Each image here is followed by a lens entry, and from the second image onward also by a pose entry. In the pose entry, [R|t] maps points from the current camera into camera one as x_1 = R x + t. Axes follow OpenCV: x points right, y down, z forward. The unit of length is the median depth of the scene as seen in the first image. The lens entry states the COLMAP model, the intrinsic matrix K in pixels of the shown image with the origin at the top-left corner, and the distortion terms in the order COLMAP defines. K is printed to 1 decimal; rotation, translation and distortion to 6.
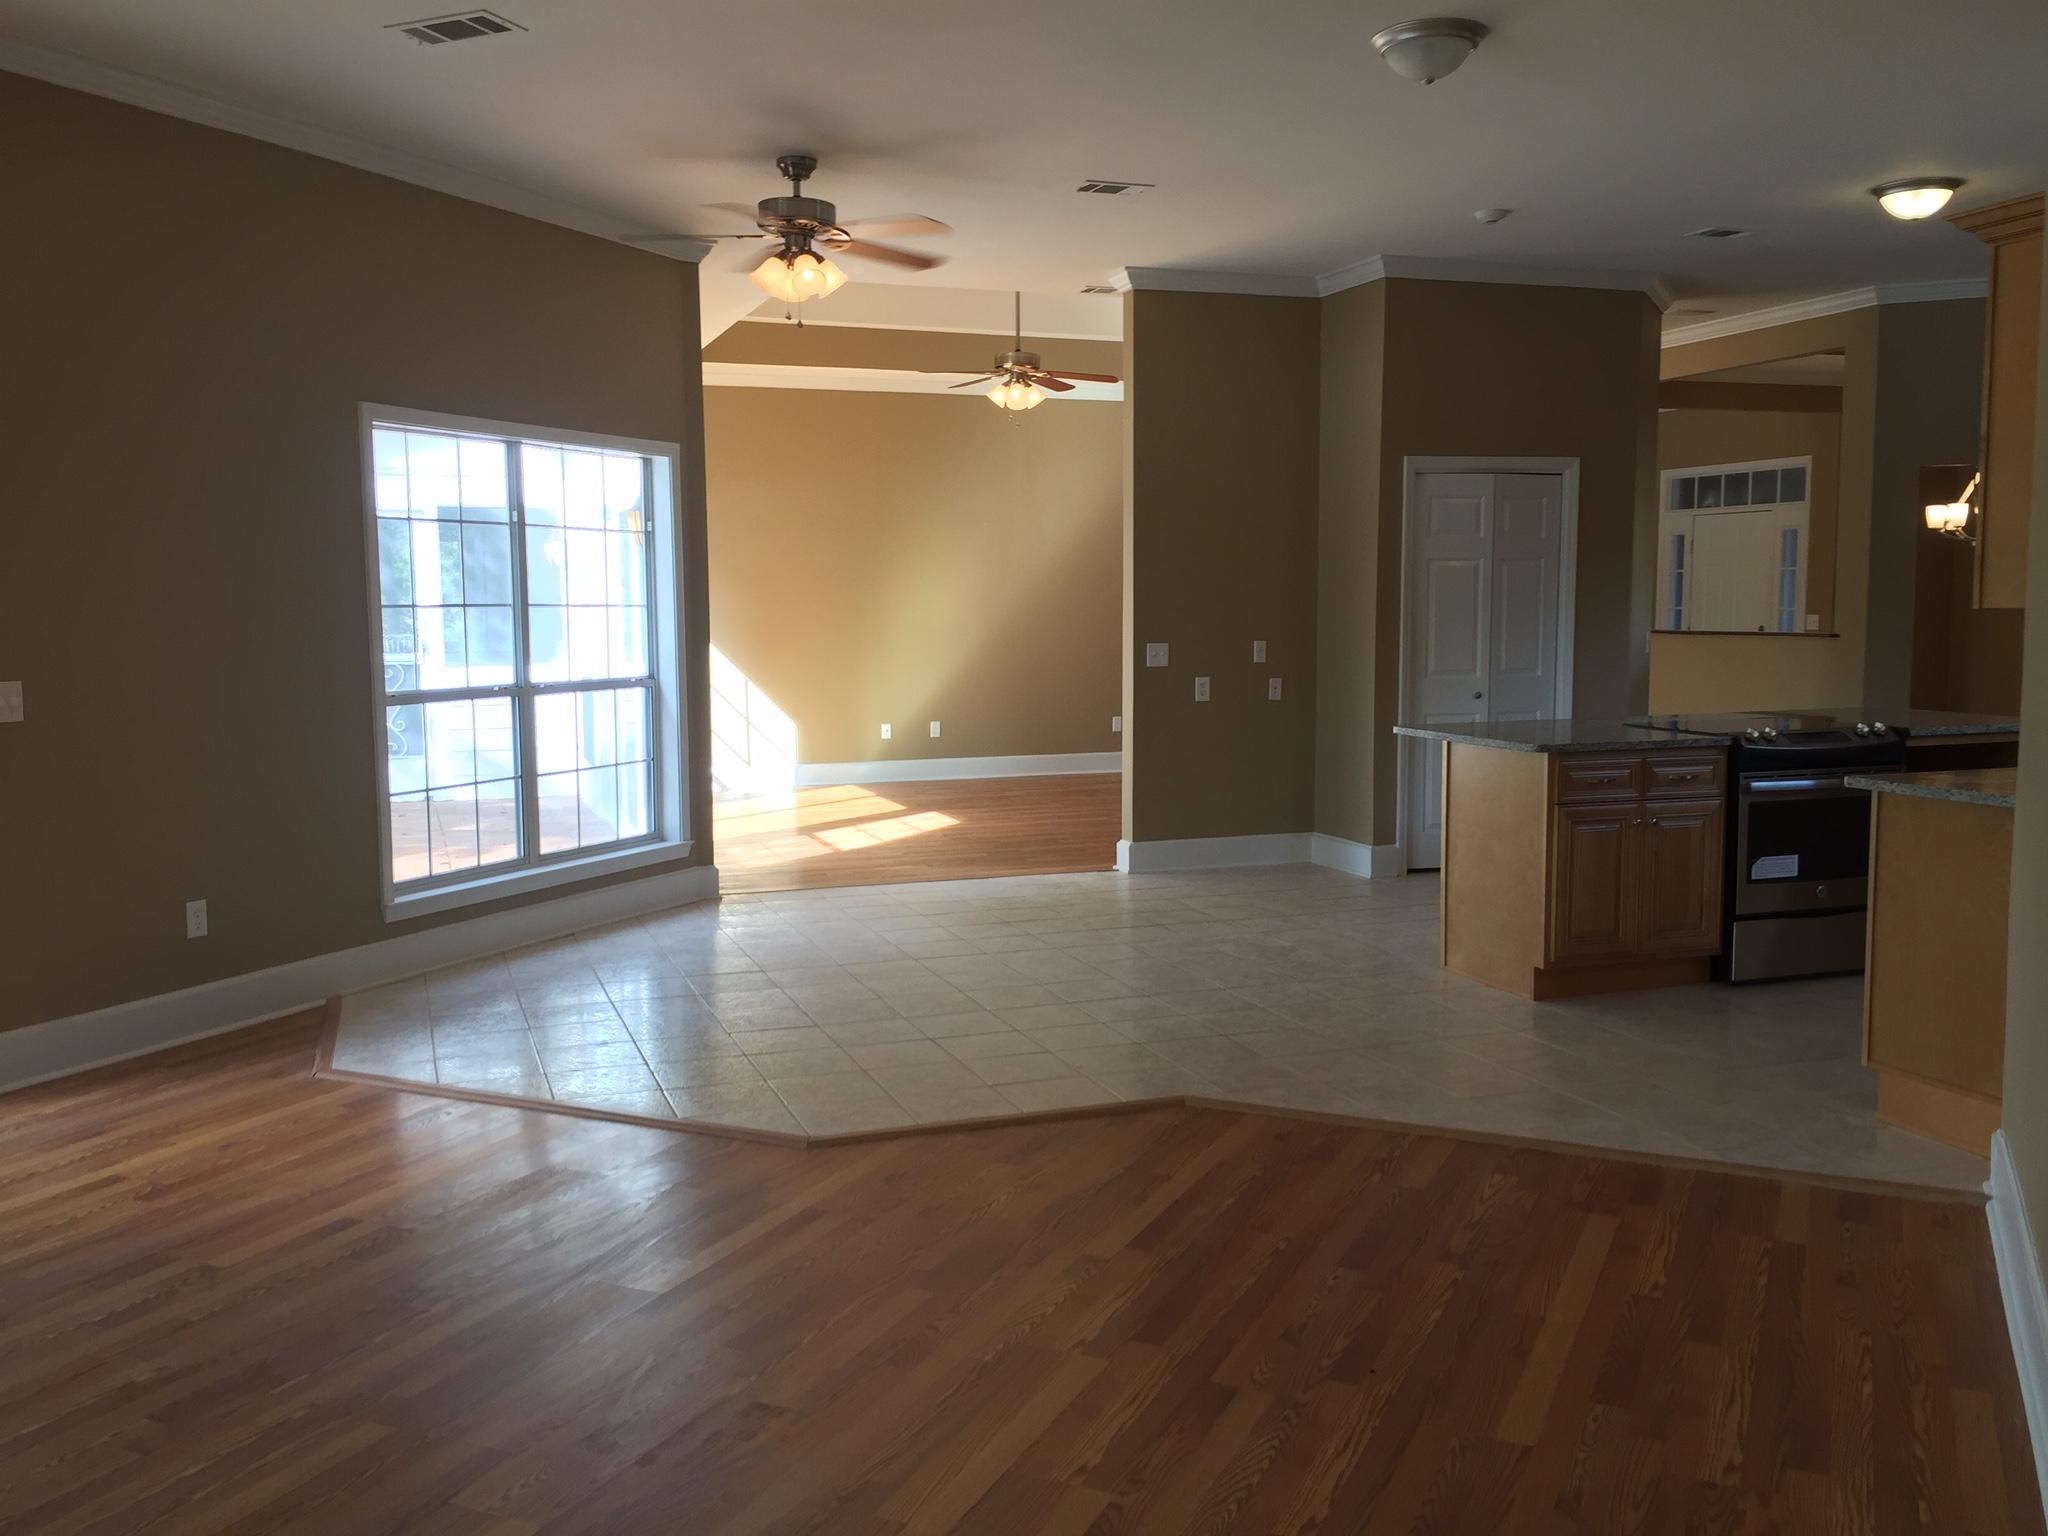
lens RADIAL K [[1760.4, 0, 1024.0], [0, 1760.4, 768.0], [0, 0, 1]] dist [0.094433, -0.165567]
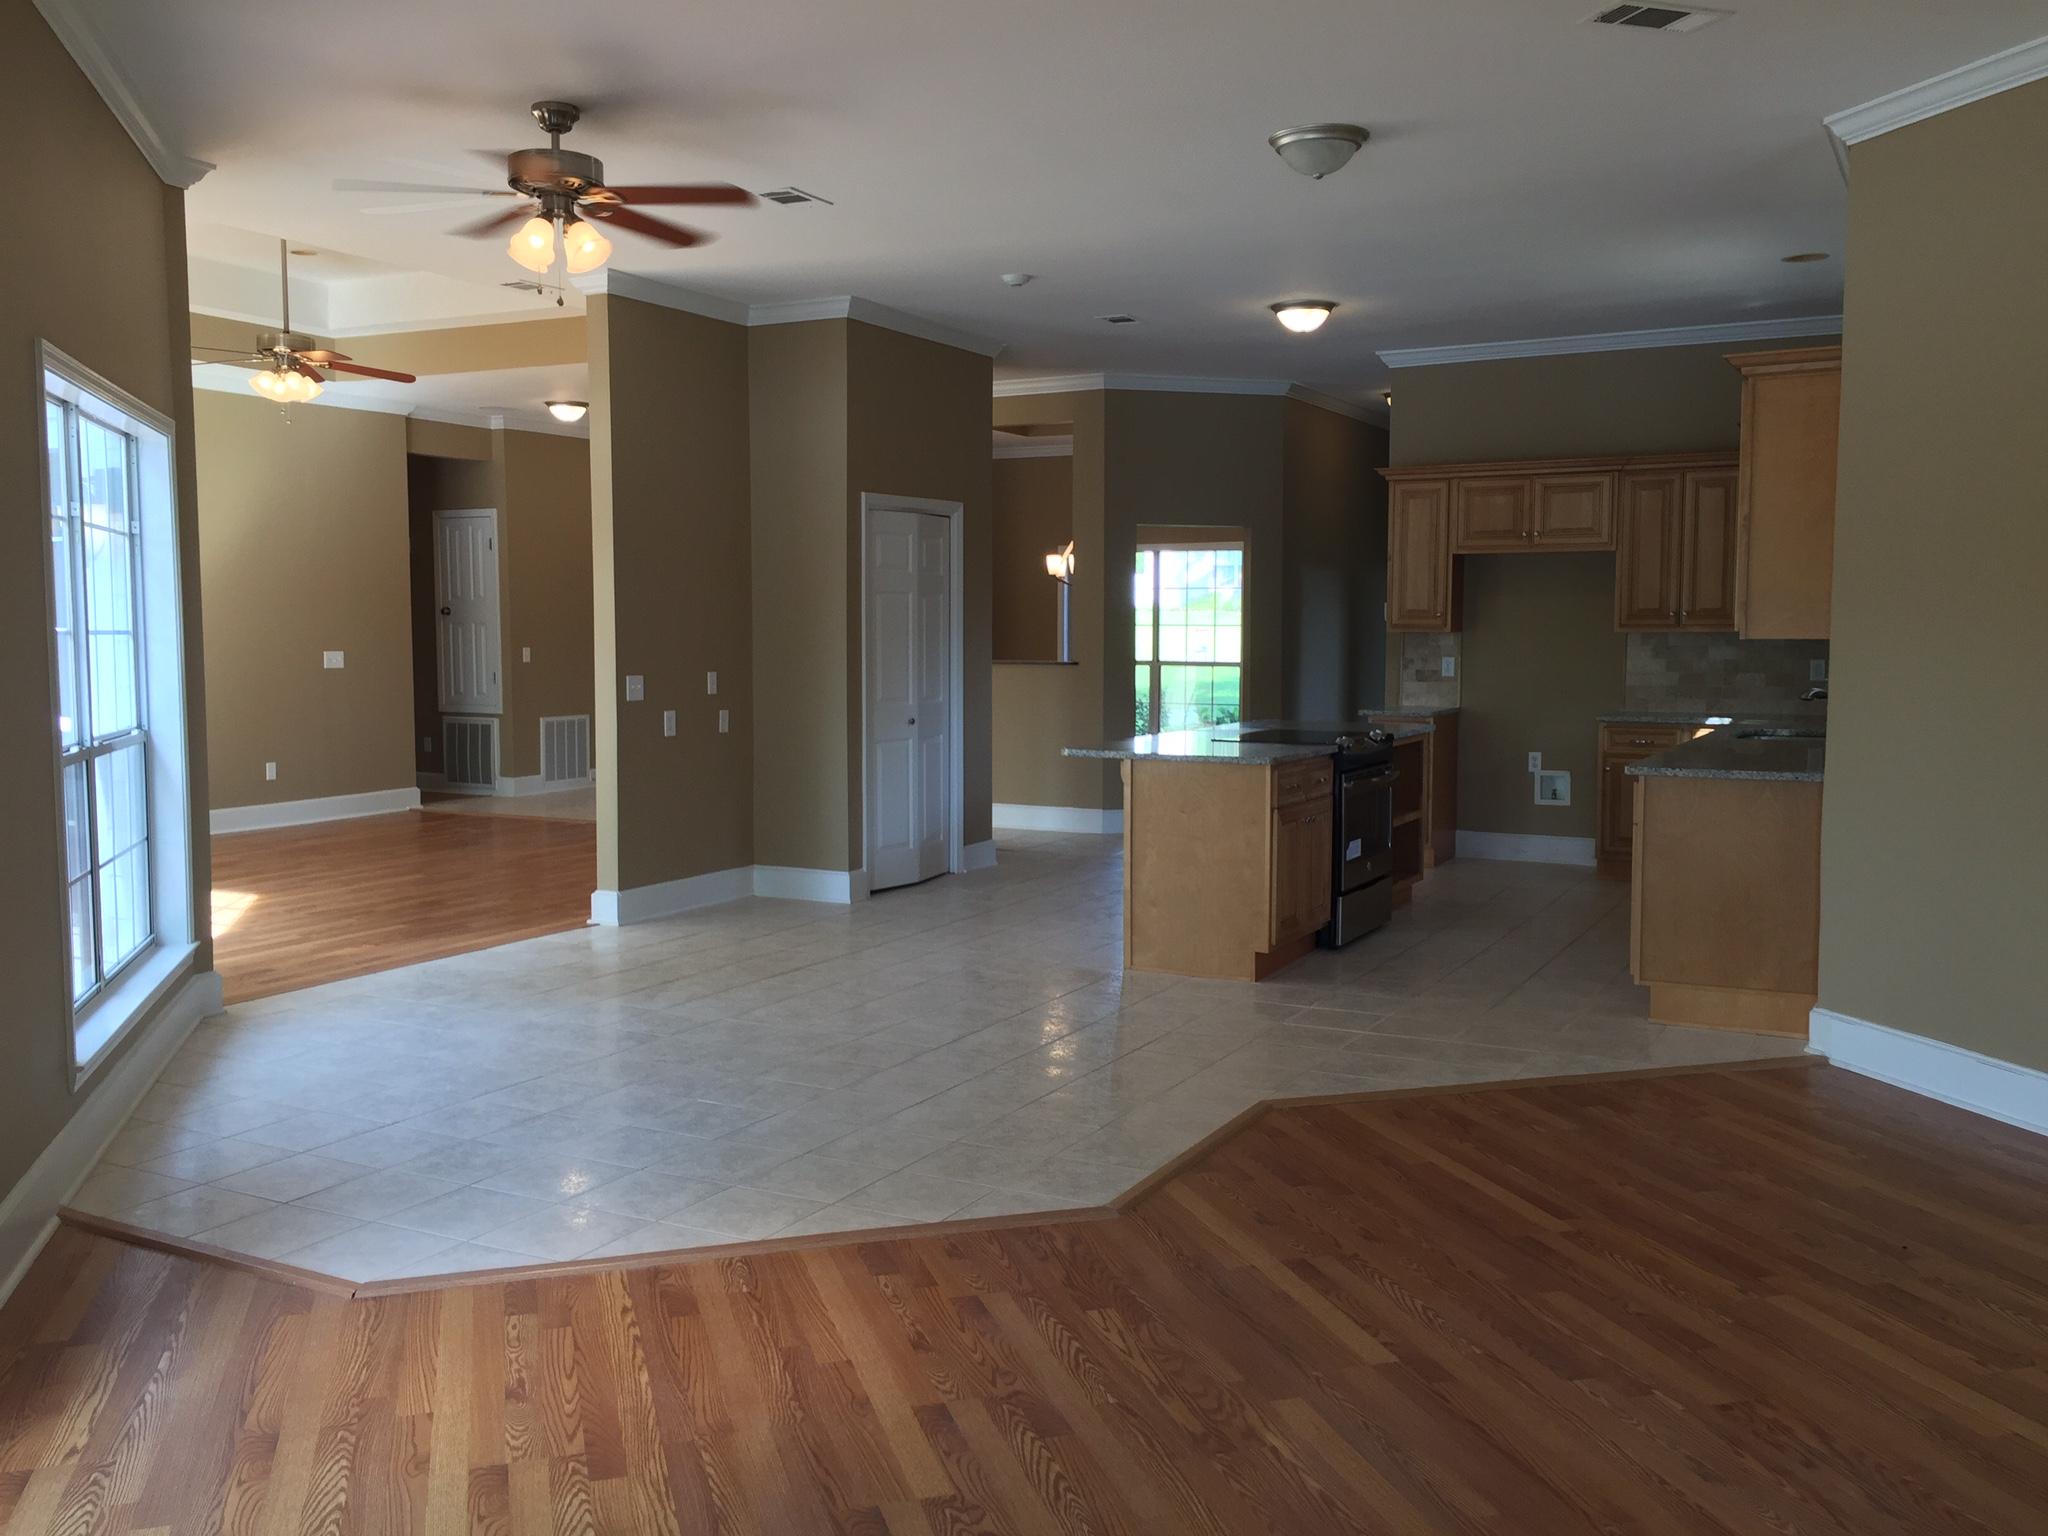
lens RADIAL K [[1760.4, 0, 1023.1], [0, 1760.4, 759.1], [0, 0, 1]] dist [0.086343, -0.132934]
pose [[0.742782, -0.045111, 0.668012, -0.439823], [0.060220, 0.998185, 0.000447, -0.016370], [-0.666820, 0.039895, 0.744150, 0.189893]]
